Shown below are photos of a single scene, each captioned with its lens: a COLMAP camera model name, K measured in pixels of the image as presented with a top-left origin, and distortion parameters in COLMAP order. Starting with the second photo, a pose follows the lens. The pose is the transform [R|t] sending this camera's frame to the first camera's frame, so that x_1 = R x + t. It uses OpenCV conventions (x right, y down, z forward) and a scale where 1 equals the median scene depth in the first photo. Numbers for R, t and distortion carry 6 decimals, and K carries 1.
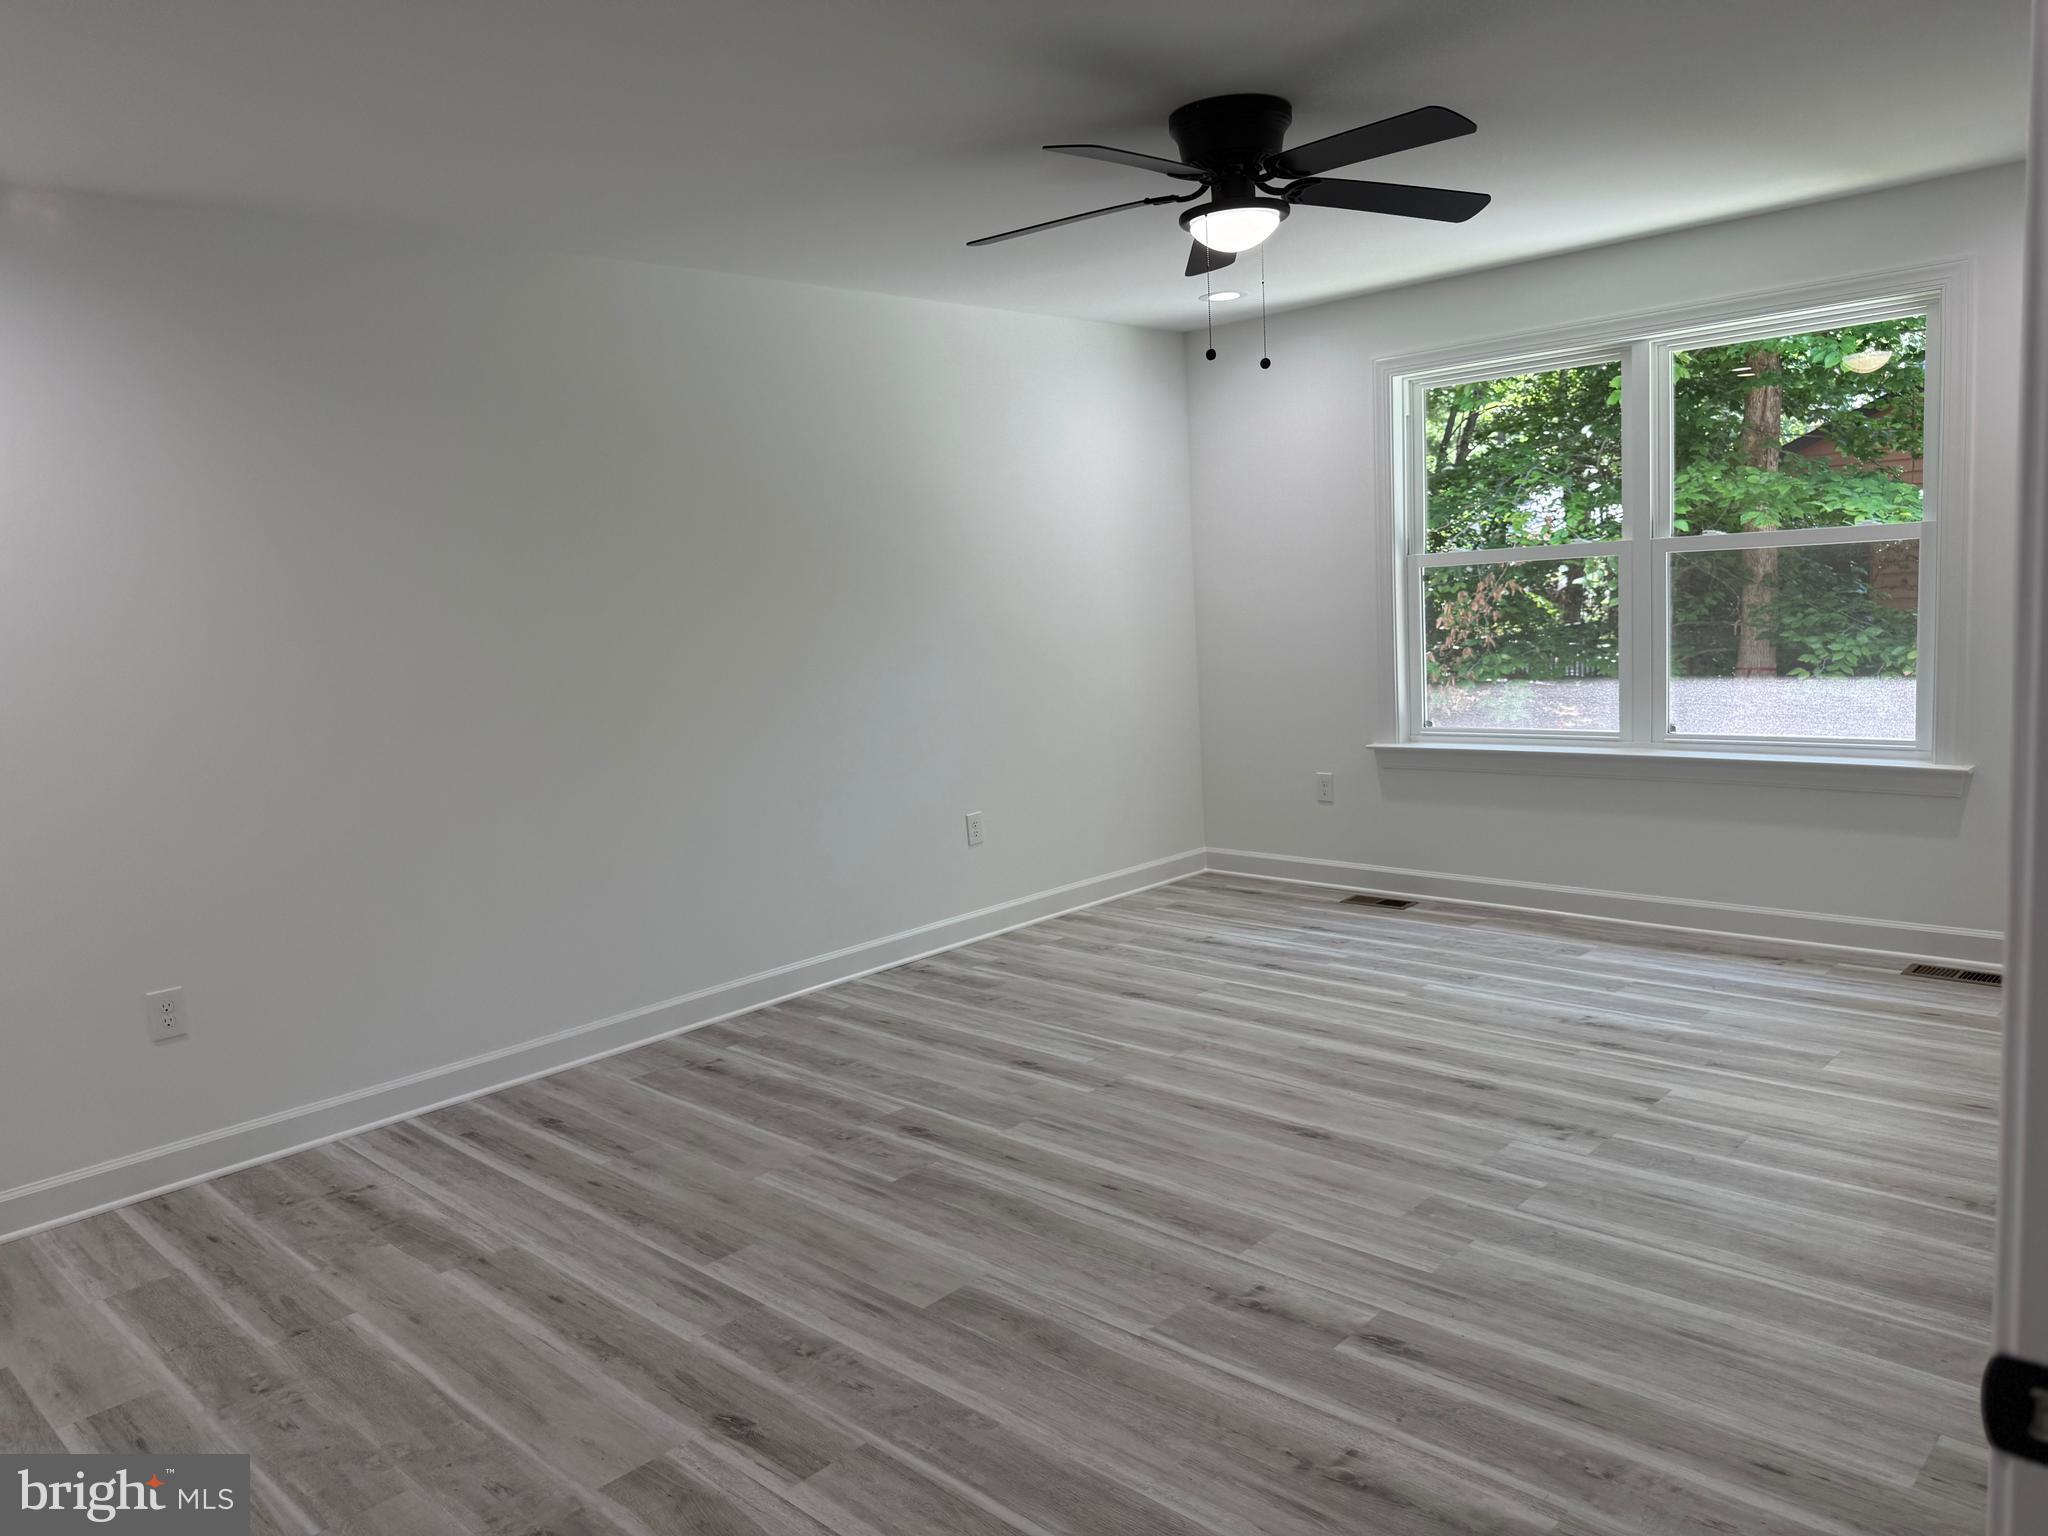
lens RADIAL K [[1429.0, 0, 1033.4], [0, 1429.0, 769.2], [0, 0, 1]] dist [0.095709, -0.134357]
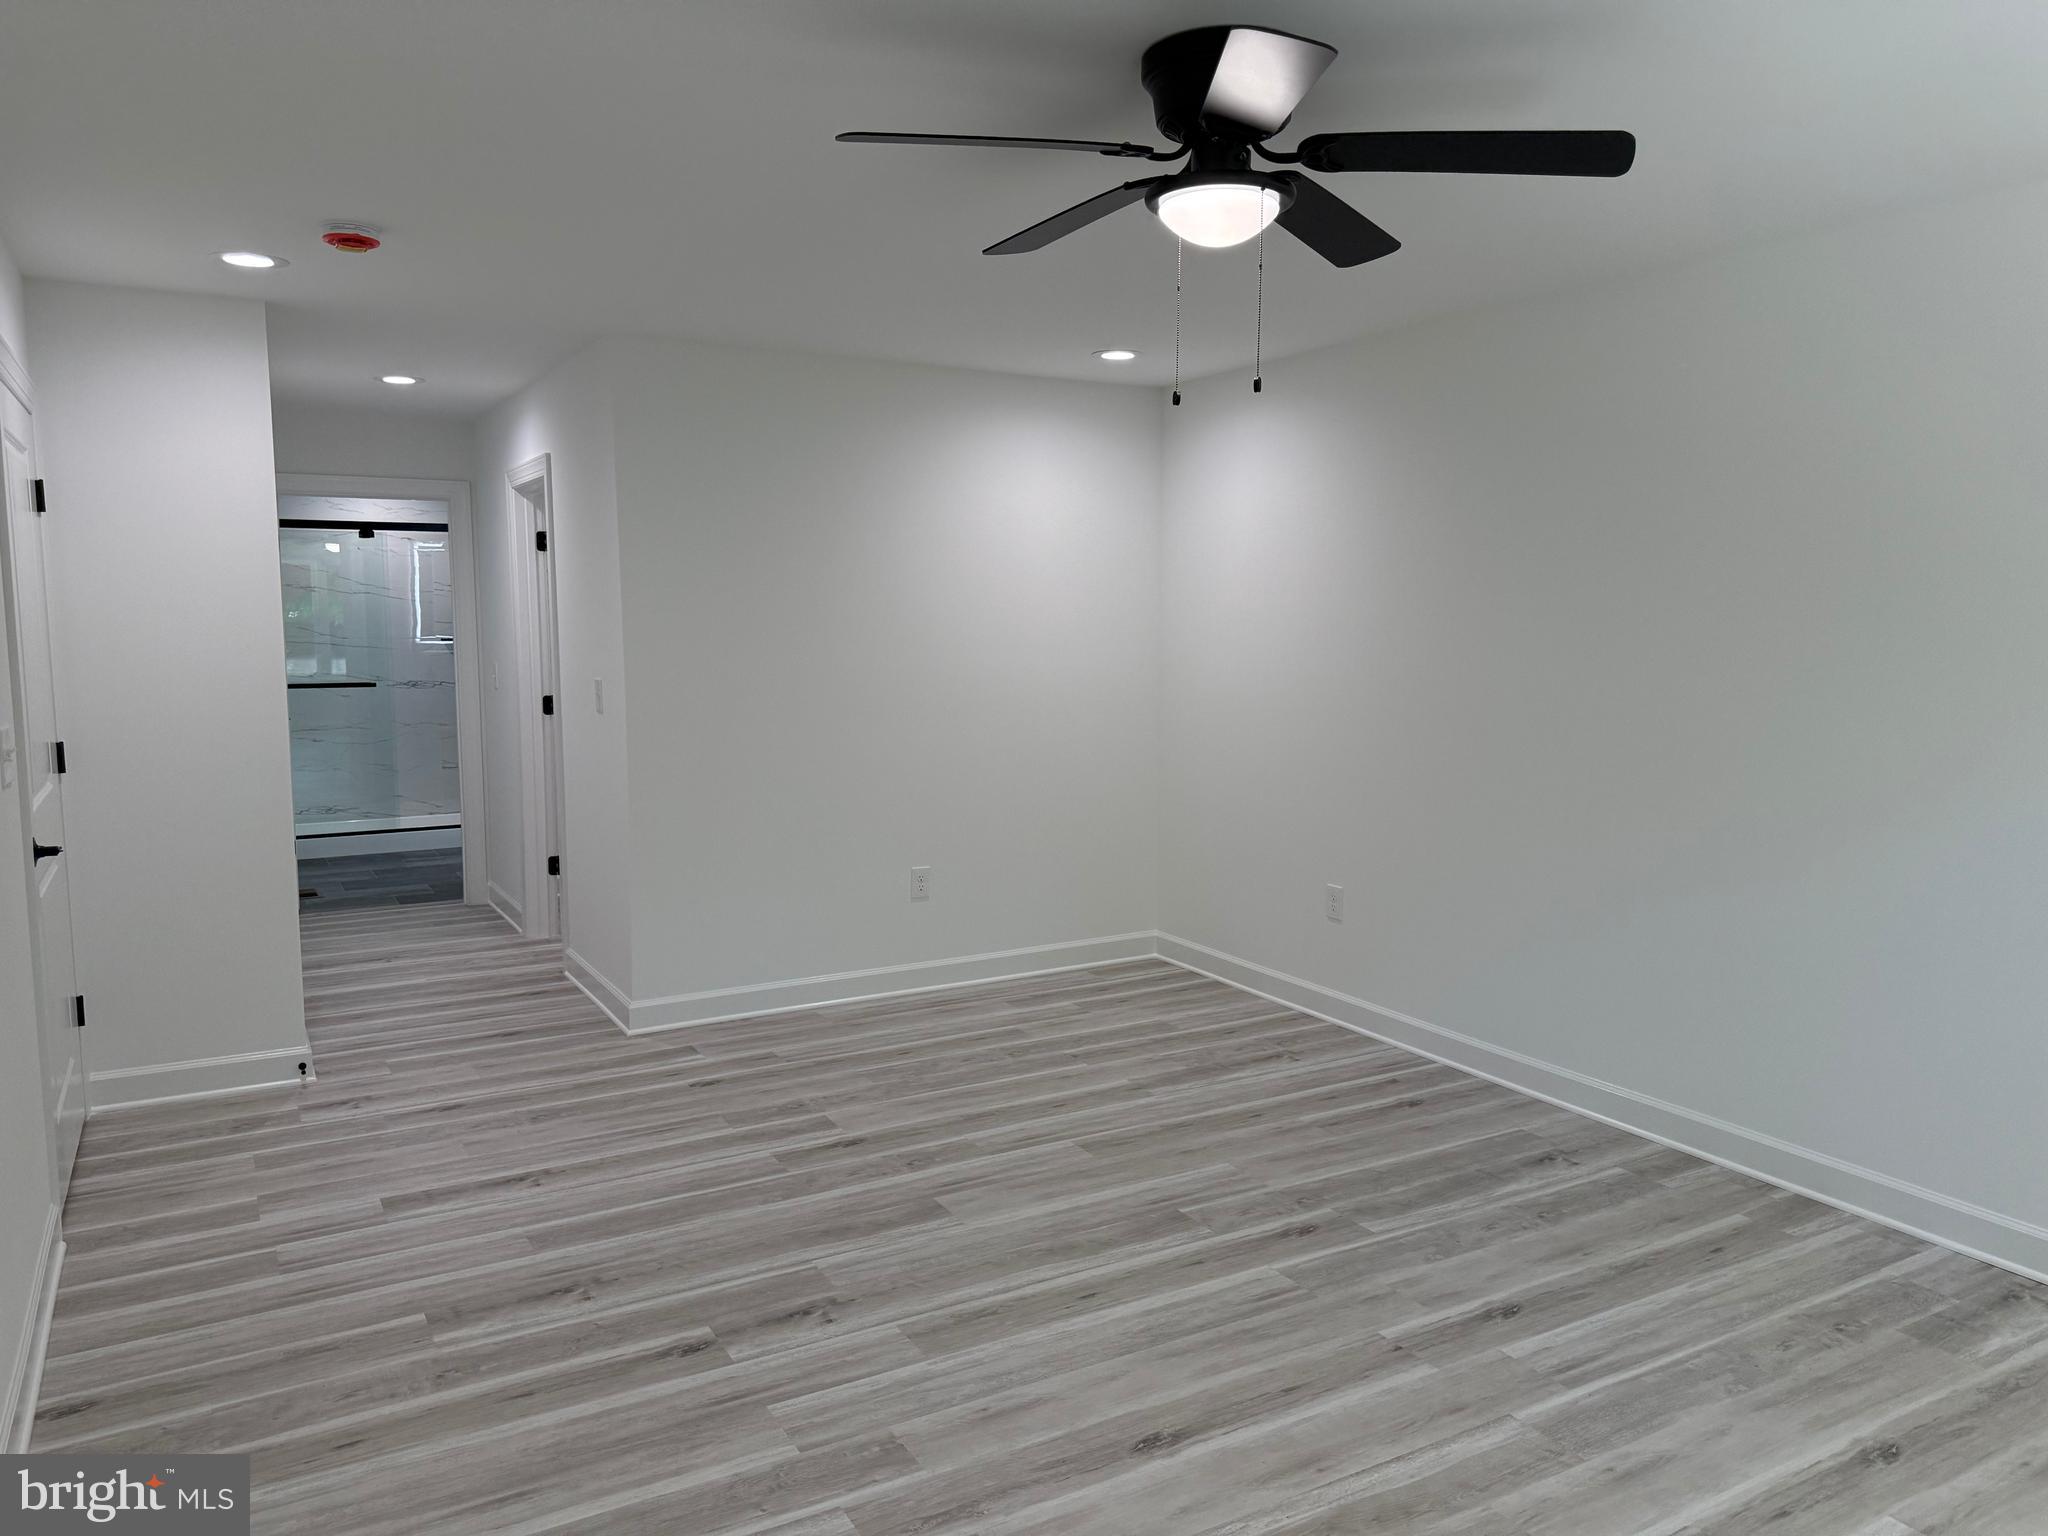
lens RADIAL K [[1429.0, 0, 1033.4], [0, 1429.0, 769.2], [0, 0, 1]] dist [0.095709, -0.134357]
pose [[-0.270155, 0.166118, -0.948378, 0.824317], [-0.114839, 0.972413, 0.203041, -0.217941], [0.955944, 0.163764, -0.243626, 1.024405]]
